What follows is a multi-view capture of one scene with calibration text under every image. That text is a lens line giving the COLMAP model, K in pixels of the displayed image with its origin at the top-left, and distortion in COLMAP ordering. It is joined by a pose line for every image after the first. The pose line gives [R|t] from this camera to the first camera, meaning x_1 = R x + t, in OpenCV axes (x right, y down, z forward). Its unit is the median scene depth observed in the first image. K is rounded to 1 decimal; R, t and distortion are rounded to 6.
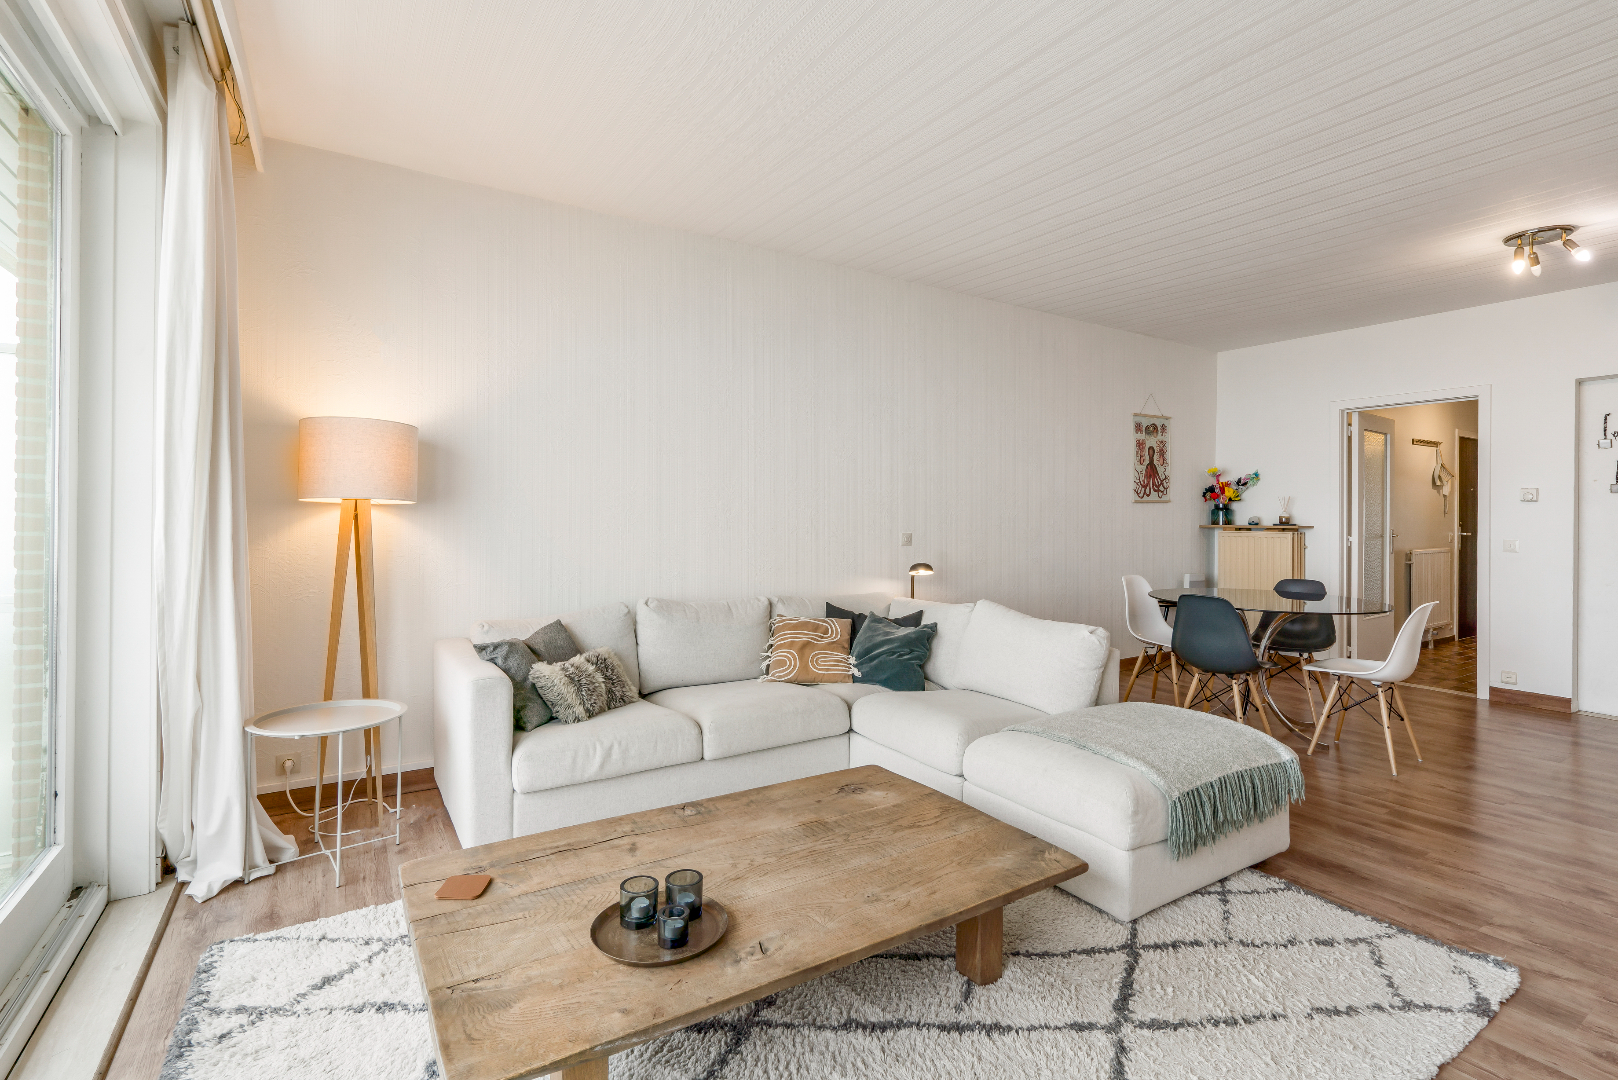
lens RADIAL K [[744.6, 0, 814.8], [0, 744.6, 530.1], [0, 0, 1]] dist [-0.003130, 0.000787]
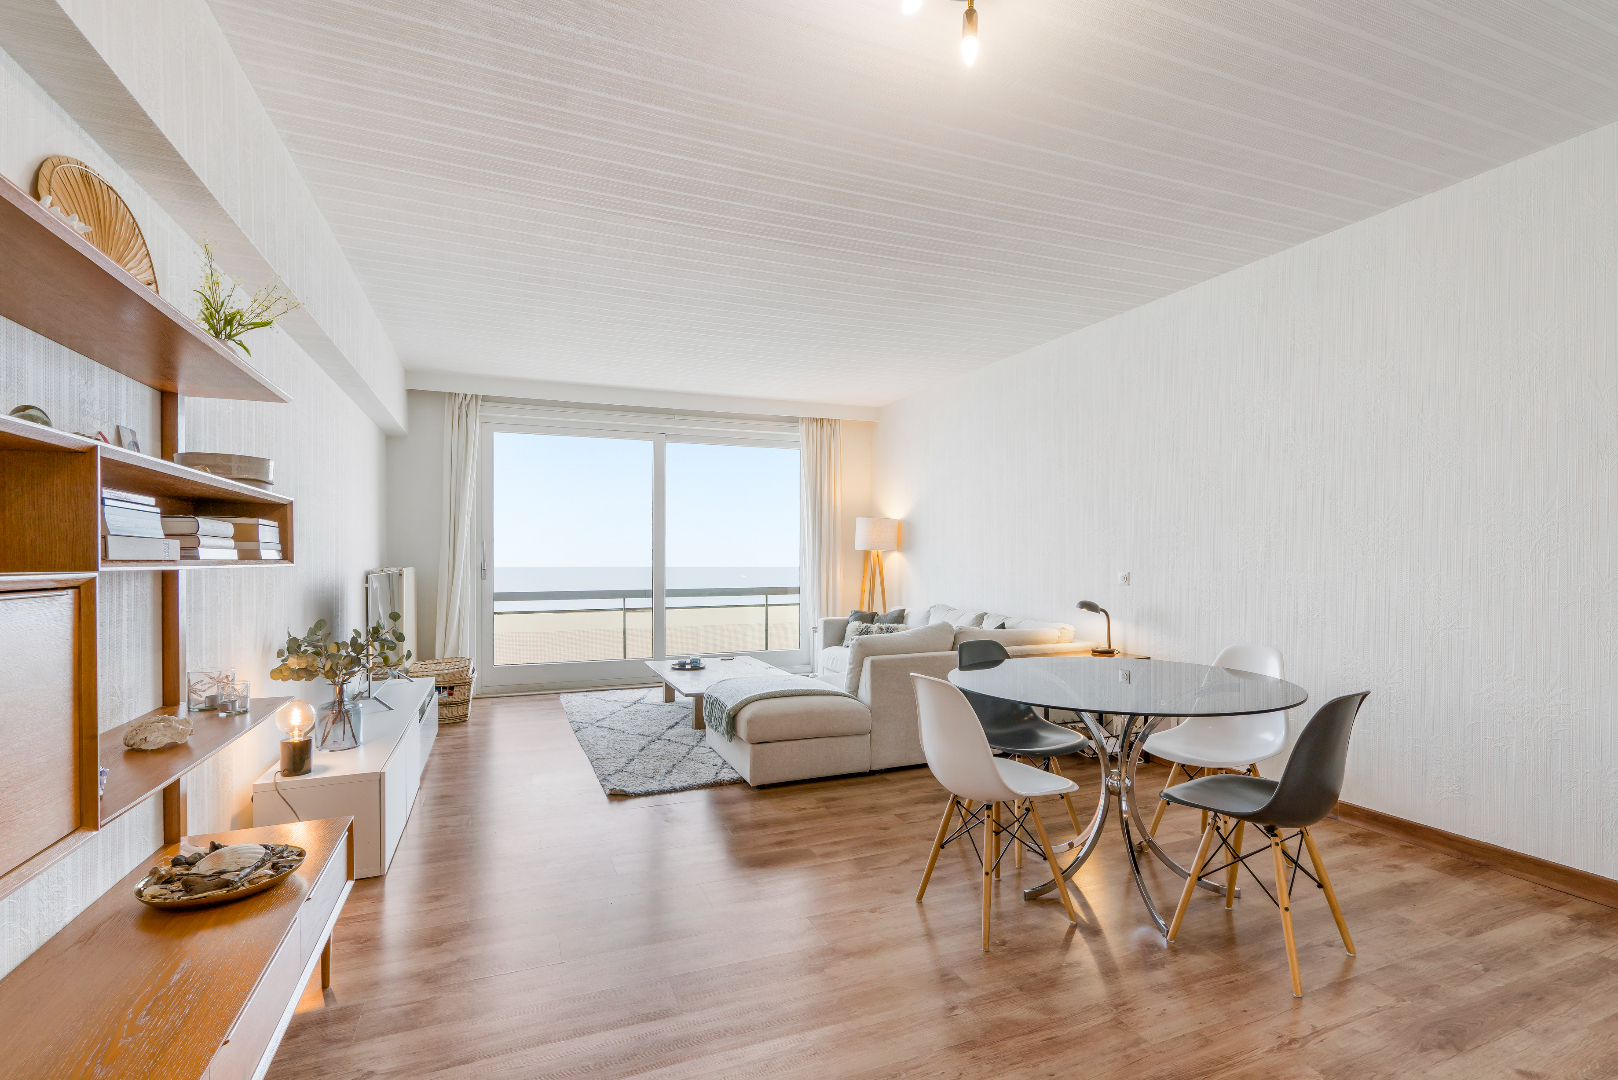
lens RADIAL K [[744.6, 0, 807.1], [0, 744.6, 557.6], [0, 0, 1]] dist [-0.003130, 0.000787]
pose [[-0.194498, -0.012118, -0.980828, 2.233661], [-0.009795, 0.999898, -0.010411, 0.006589], [0.980854, 0.007583, -0.194596, 1.525438]]
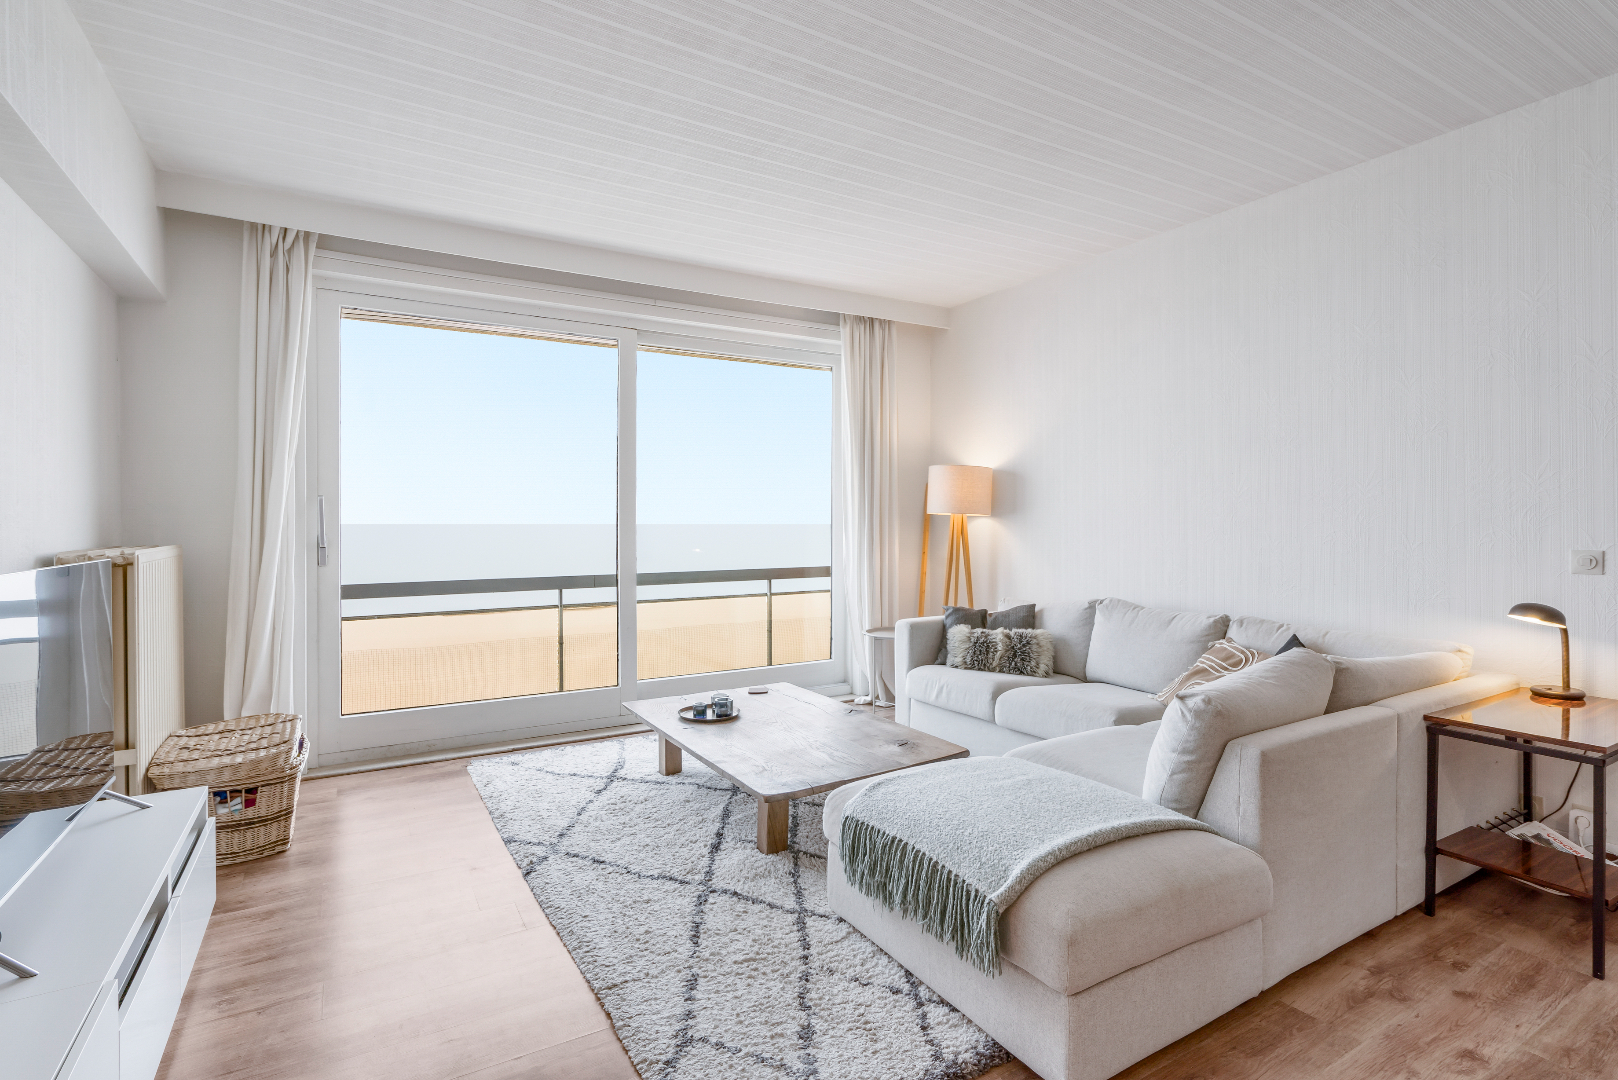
lens RADIAL K [[744.6, 0, 813.5], [0, 744.6, 524.5], [0, 0, 1]] dist [-0.003130, 0.000787]
pose [[-0.020293, -0.011944, -0.999723, 1.323721], [-0.004968, 0.999918, -0.011845, -0.001689], [0.999782, 0.004726, -0.020351, 0.892024]]
